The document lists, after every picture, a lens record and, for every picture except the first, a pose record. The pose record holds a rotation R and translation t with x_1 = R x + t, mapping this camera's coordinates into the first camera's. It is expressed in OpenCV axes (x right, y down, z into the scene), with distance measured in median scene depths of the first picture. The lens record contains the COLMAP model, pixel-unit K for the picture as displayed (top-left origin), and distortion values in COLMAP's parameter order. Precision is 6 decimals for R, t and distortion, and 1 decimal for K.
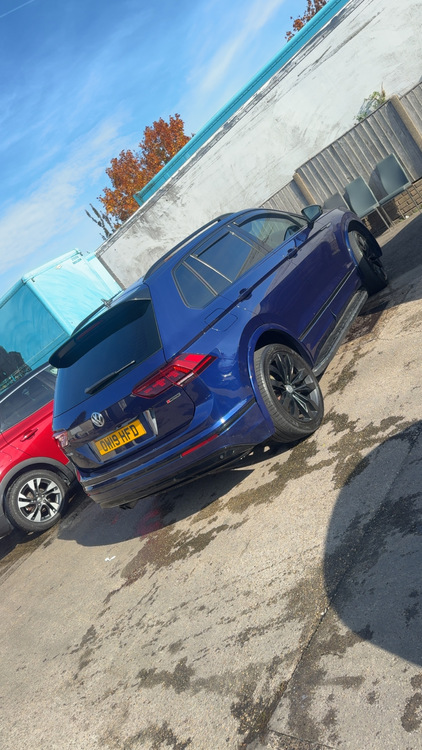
lens RADIAL K [[566.3, 0, 211.0], [0, 566.3, 375.0], [0, 0, 1]] dist [0.030158, -0.006219]
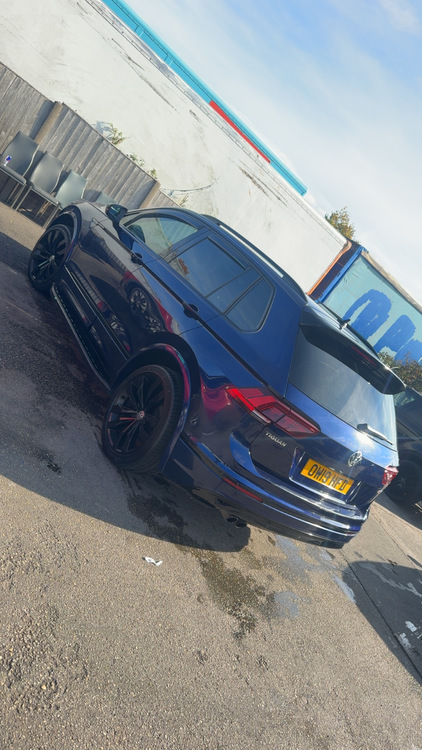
lens RADIAL K [[566.3, 0, 211.0], [0, 566.3, 375.0], [0, 0, 1]] dist [0.030158, -0.006219]
pose [[-0.091381, 0.478404, 0.873372, -0.459350], [-0.520455, 0.724780, -0.451465, 0.227962], [-0.848985, -0.495806, 0.182757, 0.482607]]
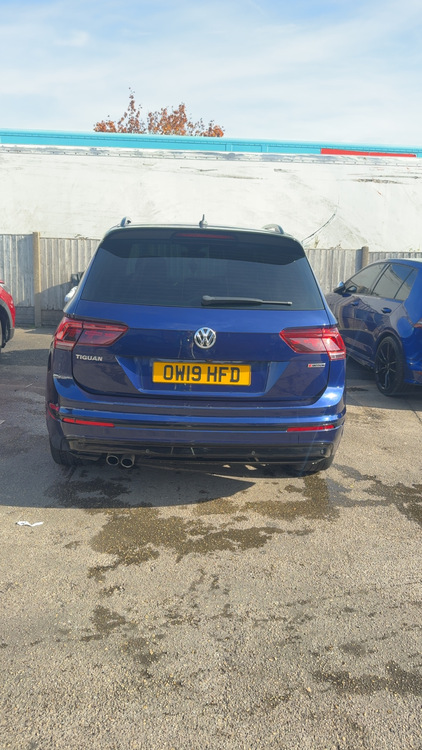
lens RADIAL K [[566.3, 0, 211.0], [0, 566.3, 375.0], [0, 0, 1]] dist [0.030158, -0.006219]
pose [[0.626305, 0.501943, 0.596485, -0.284716], [-0.371056, 0.864848, -0.338165, 0.171460], [-0.685609, -0.009535, 0.727908, 0.204509]]
